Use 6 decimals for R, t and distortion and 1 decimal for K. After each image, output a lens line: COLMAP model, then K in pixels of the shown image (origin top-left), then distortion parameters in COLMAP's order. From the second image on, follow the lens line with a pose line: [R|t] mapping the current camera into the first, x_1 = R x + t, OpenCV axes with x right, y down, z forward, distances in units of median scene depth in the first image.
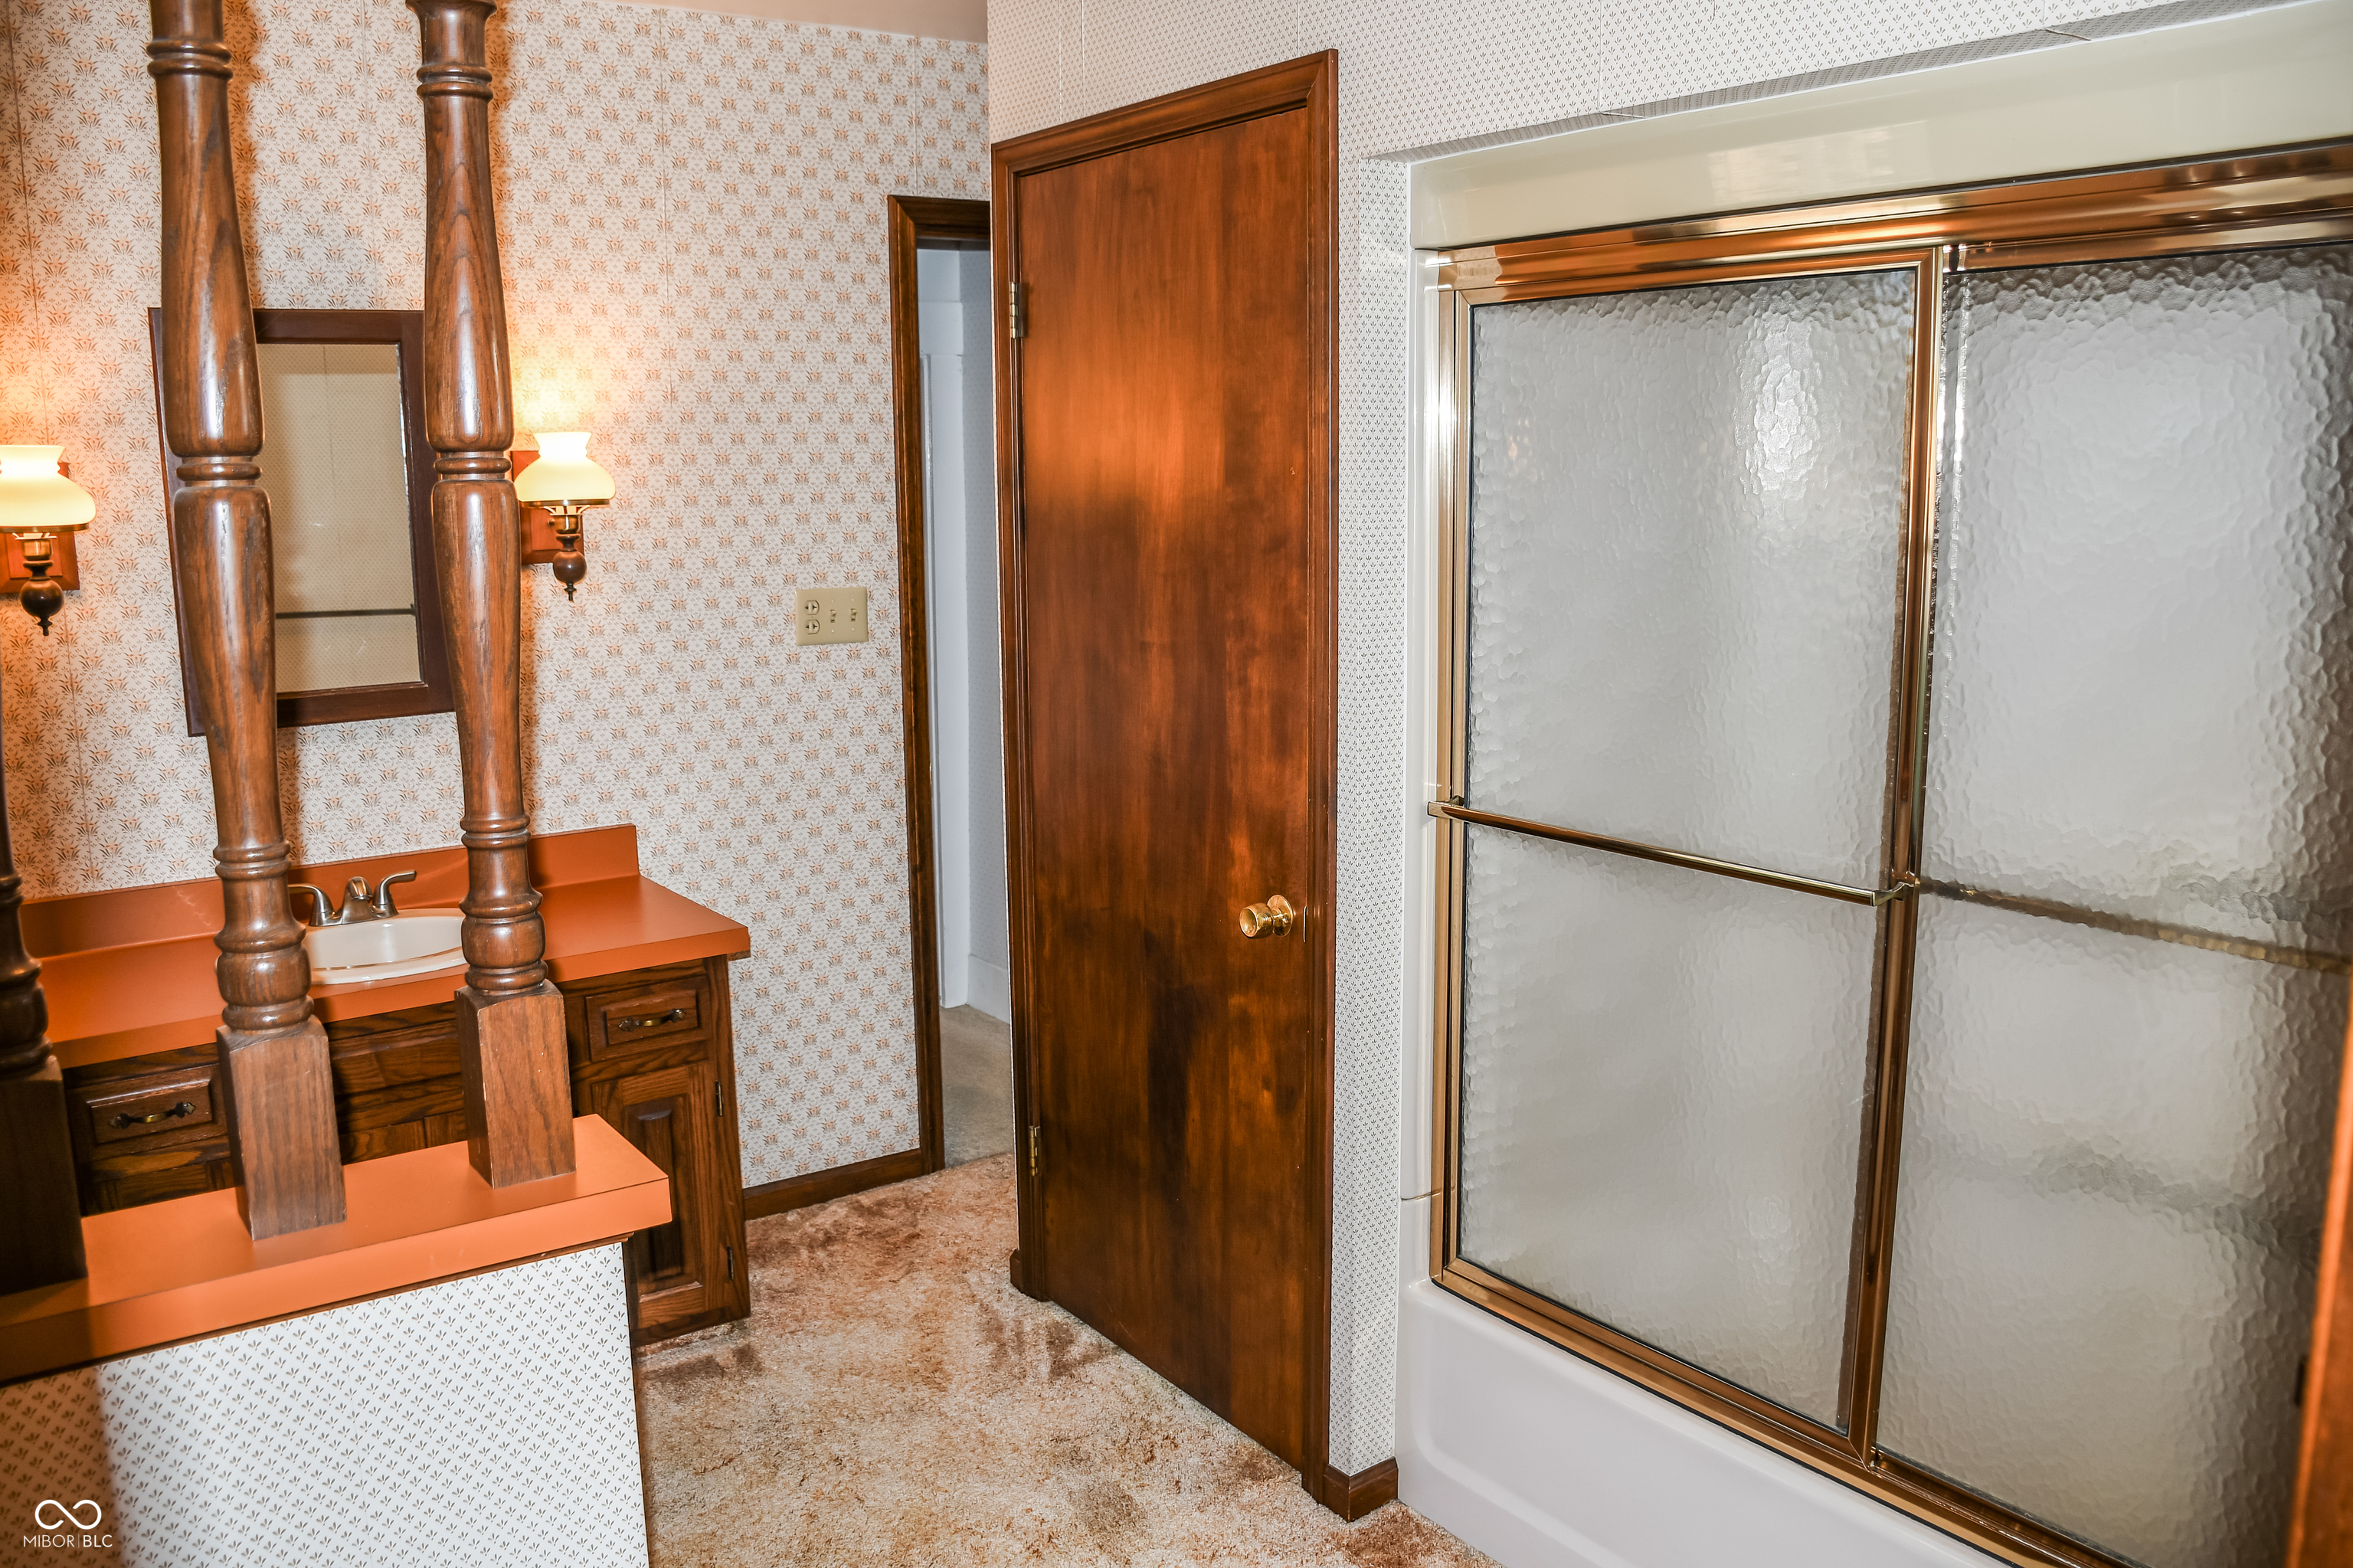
lens RADIAL K [[1846.1, 0, 1187.2], [0, 1846.1, 782.3], [0, 0, 1]] dist [-0.141591, 0.091284]
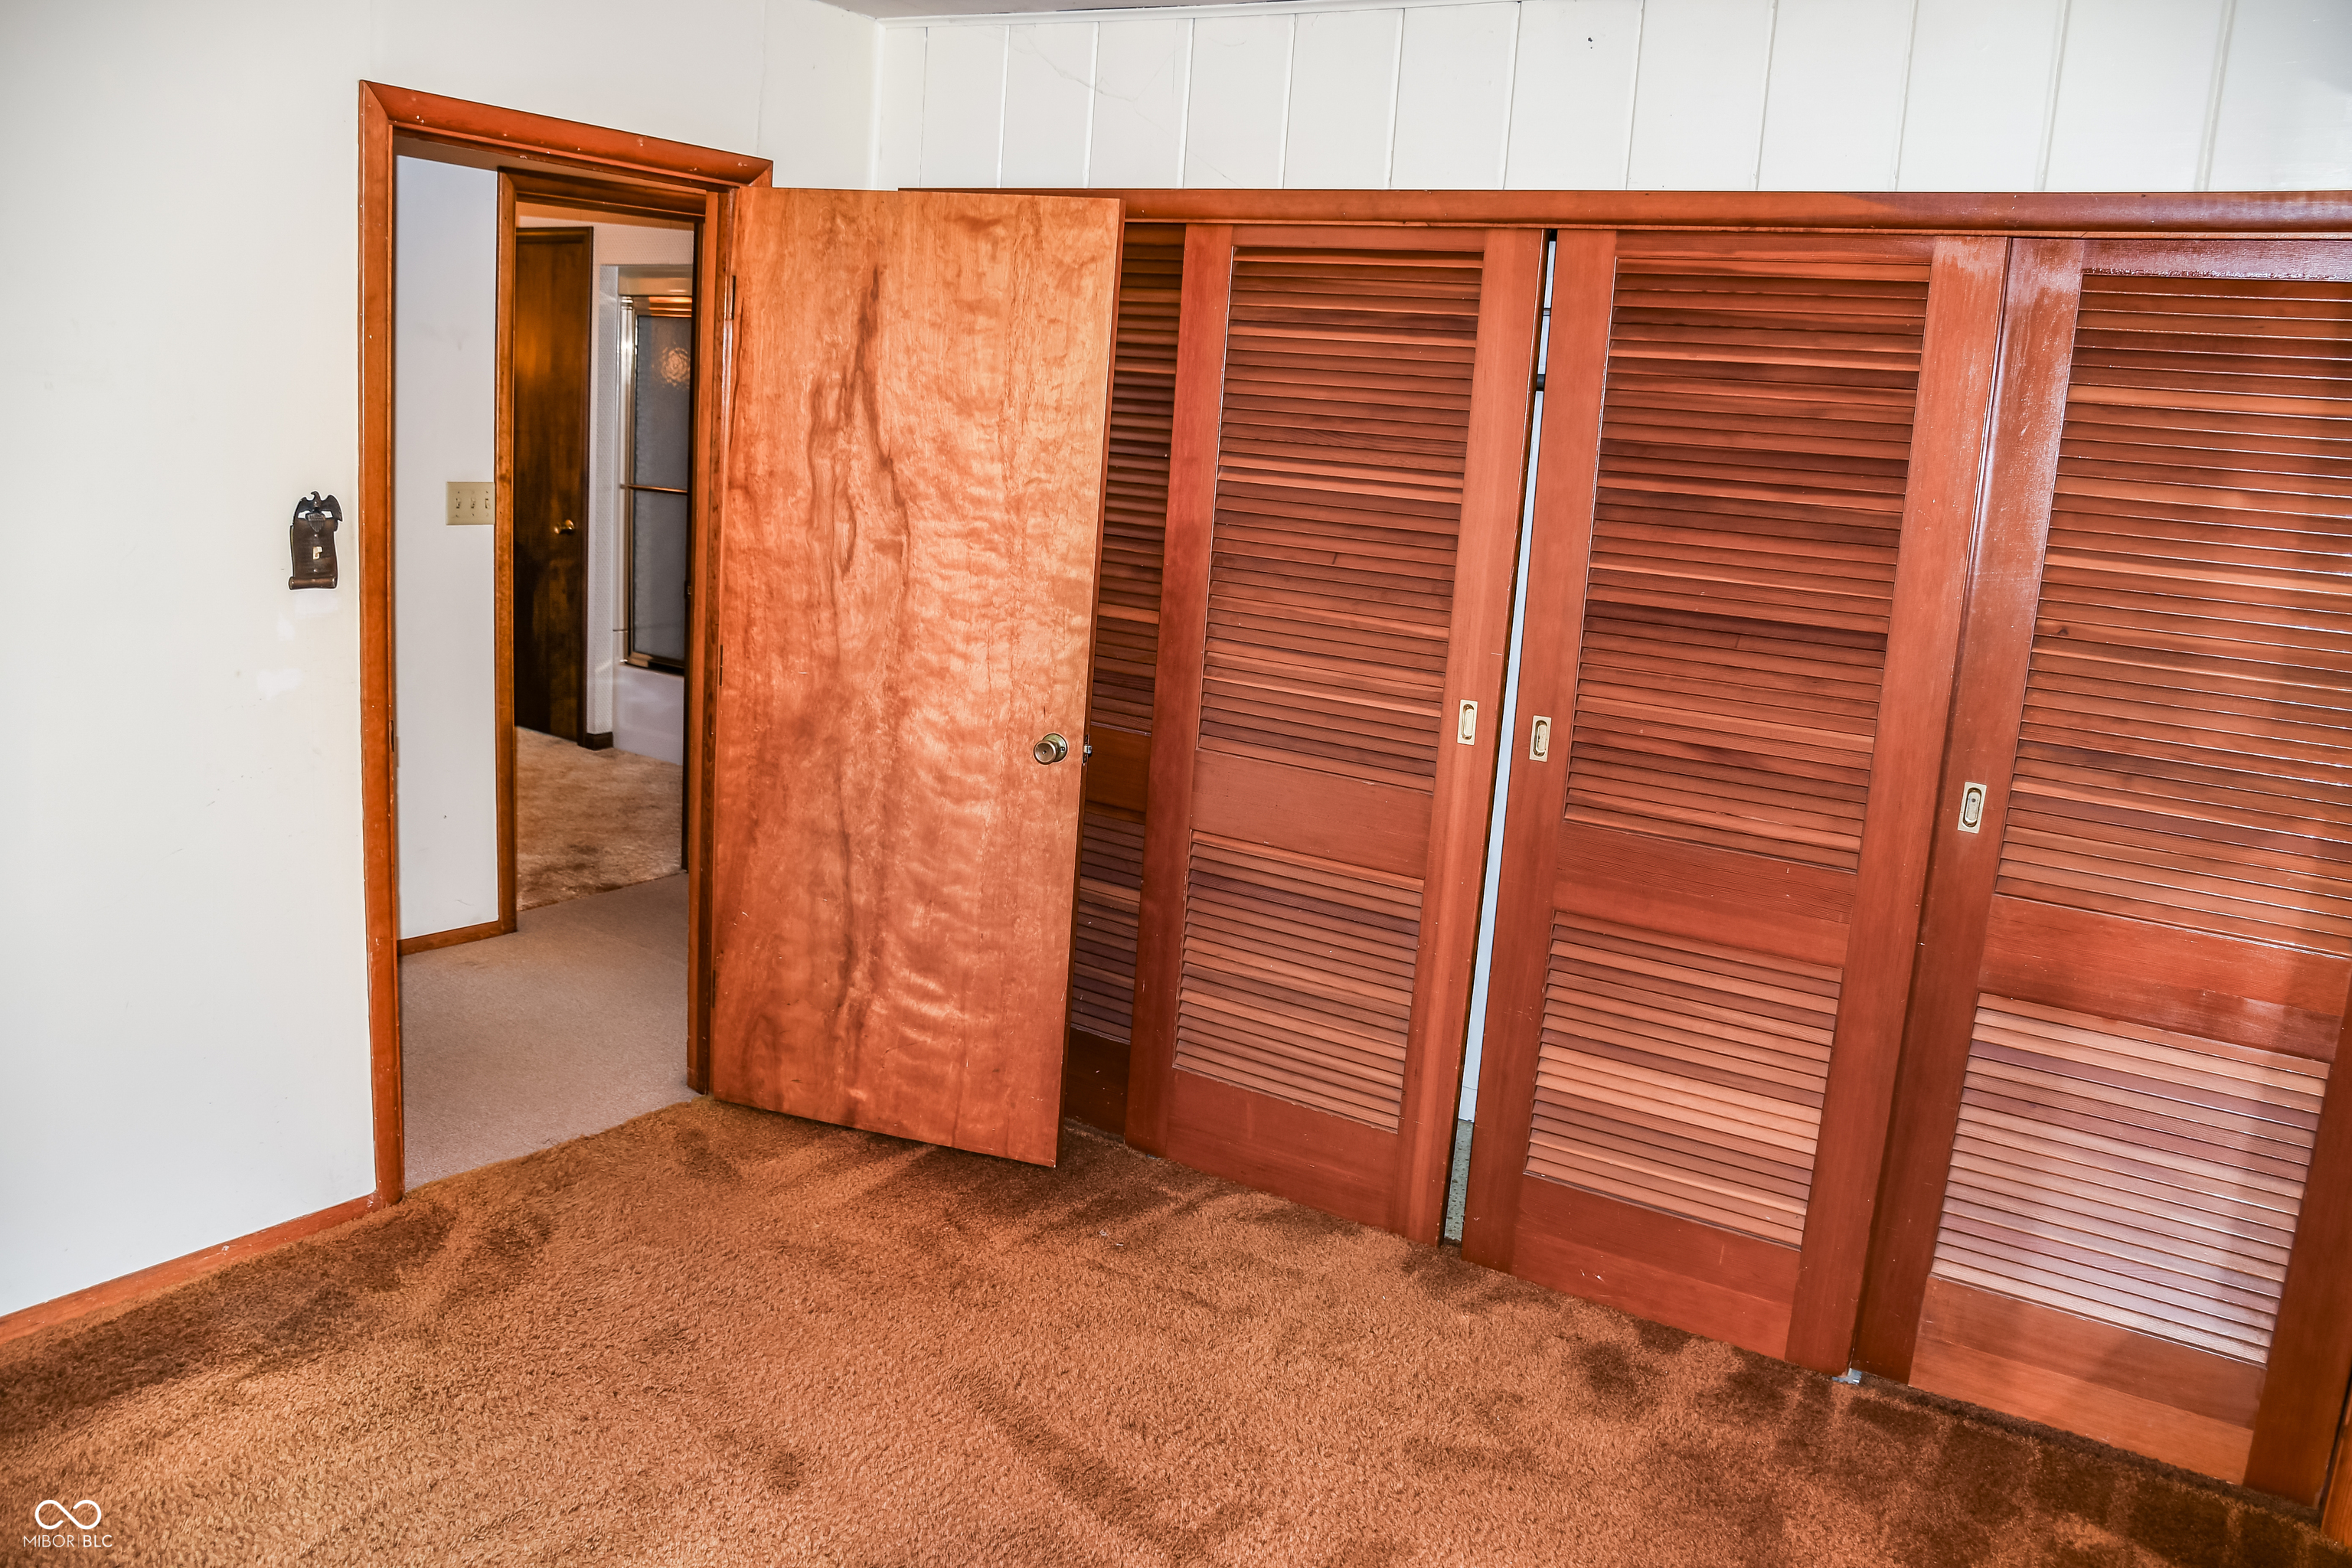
lens RADIAL K [[1845.3, 0, 1183.4], [0, 1845.3, 793.2], [0, 0, 1]] dist [-0.141591, 0.091284]
pose [[0.937832, -0.000900, 0.347090, -0.031880], [-0.014736, 0.998992, 0.042408, 0.364118], [-0.346778, -0.044886, 0.936873, -2.026563]]
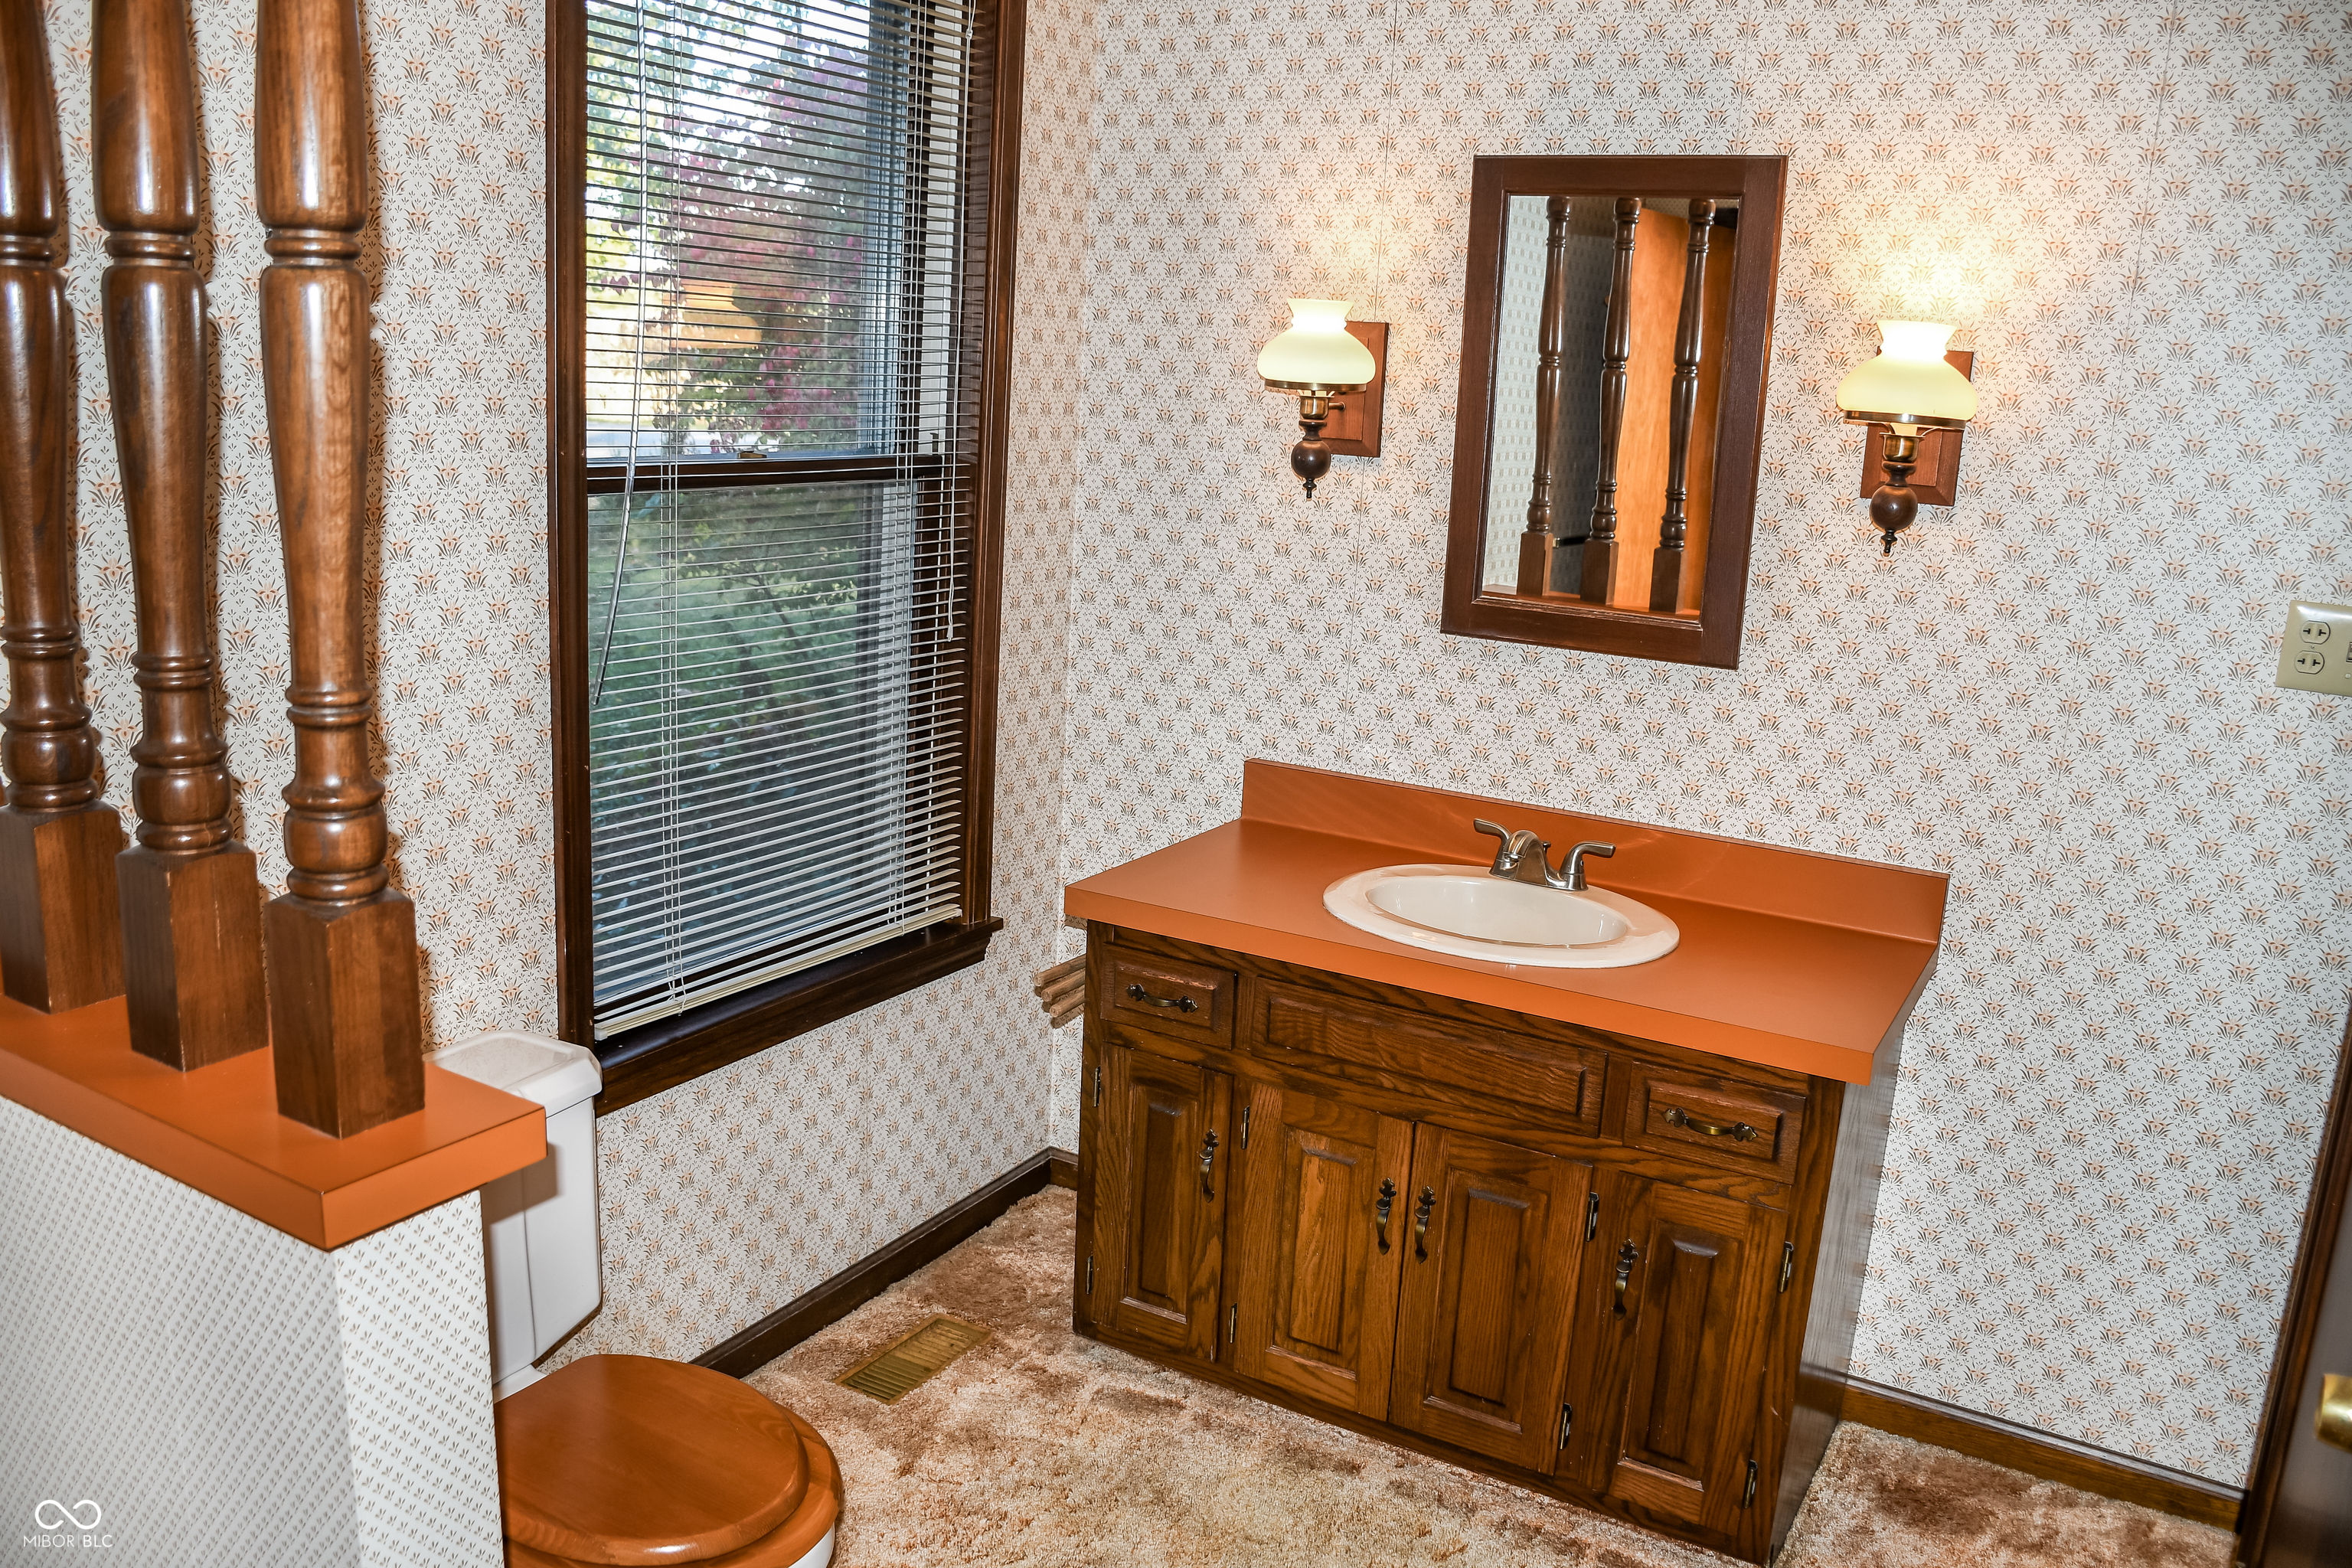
lens RADIAL K [[1845.3, 0, 1171.0], [0, 1845.3, 787.6], [0, 0, 1]] dist [-0.141591, 0.091284]
pose [[0.403280, 0.234487, -0.884523, 0.167180], [-0.213523, 0.964041, 0.158216, -0.049762], [0.889816, 0.125061, 0.438847, 0.347476]]
